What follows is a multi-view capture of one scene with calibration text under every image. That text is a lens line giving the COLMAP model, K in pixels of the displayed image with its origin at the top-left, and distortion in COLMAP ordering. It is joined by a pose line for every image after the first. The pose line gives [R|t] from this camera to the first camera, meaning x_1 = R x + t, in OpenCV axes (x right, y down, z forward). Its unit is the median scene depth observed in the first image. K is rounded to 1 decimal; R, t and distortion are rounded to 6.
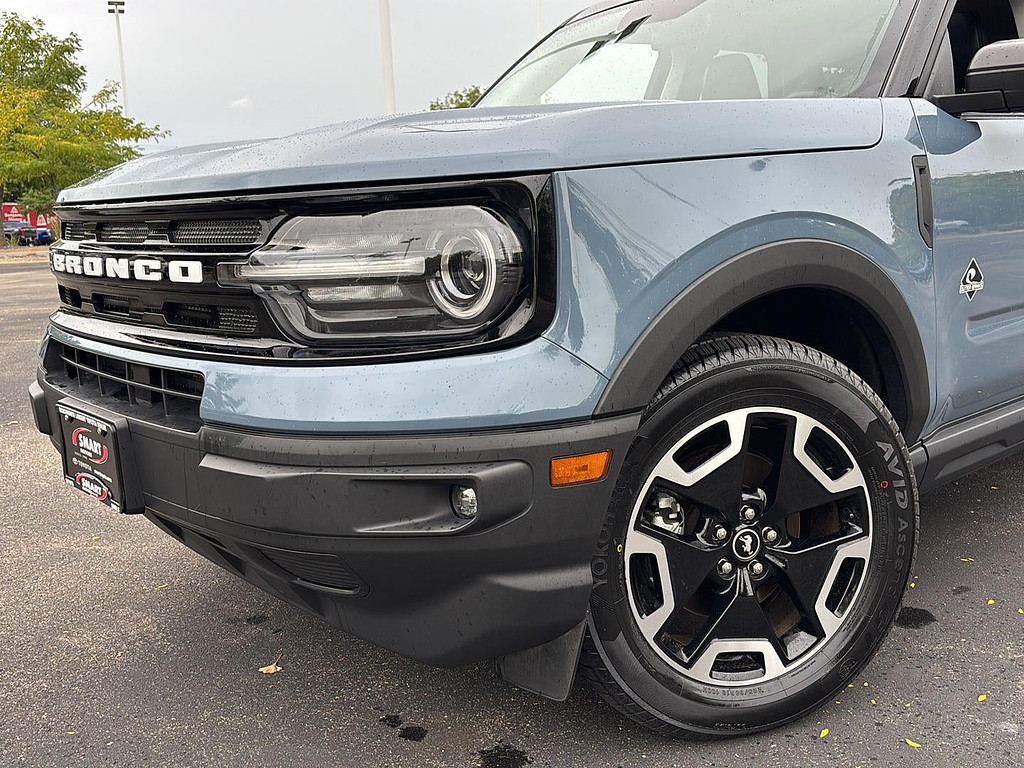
lens RADIAL K [[961.8, 0, 506.2], [0, 961.8, 368.3], [0, 0, 1]] dist [0.158428, -0.349873]
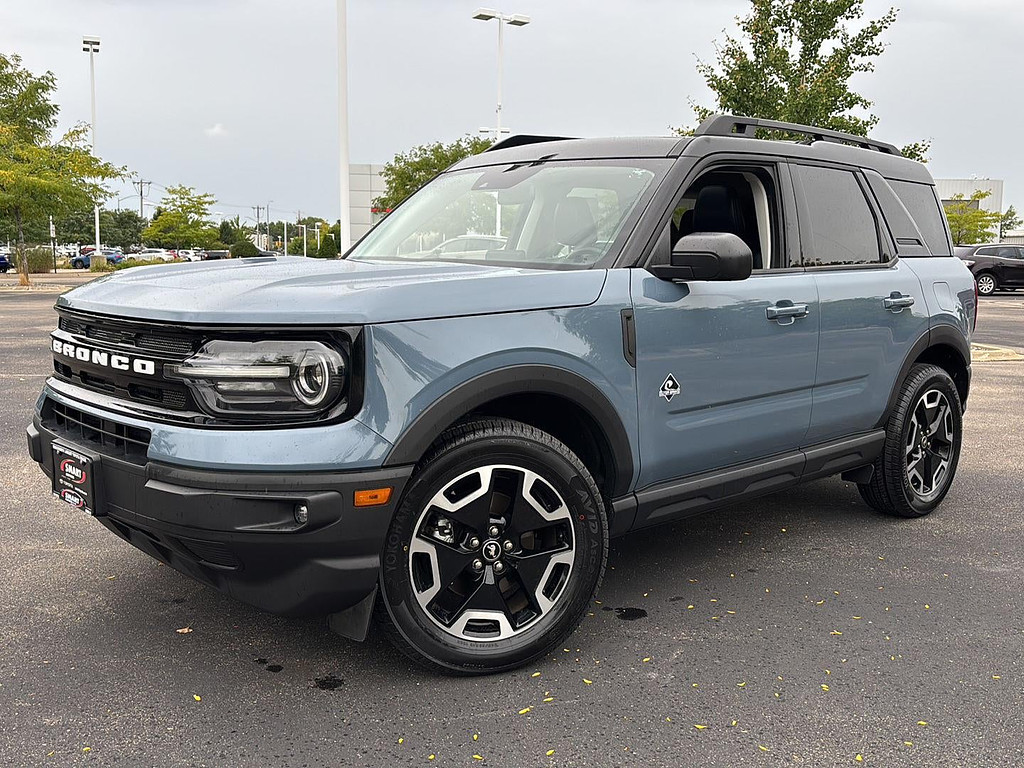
lens RADIAL K [[961.8, 0, 506.2], [0, 961.8, 368.3], [0, 0, 1]] dist [0.158428, -0.349873]
pose [[0.997824, 0.050245, 0.042684, 0.190339], [-0.048115, 0.997612, -0.049550, -0.041395], [-0.045072, 0.047388, 0.997859, -0.607357]]
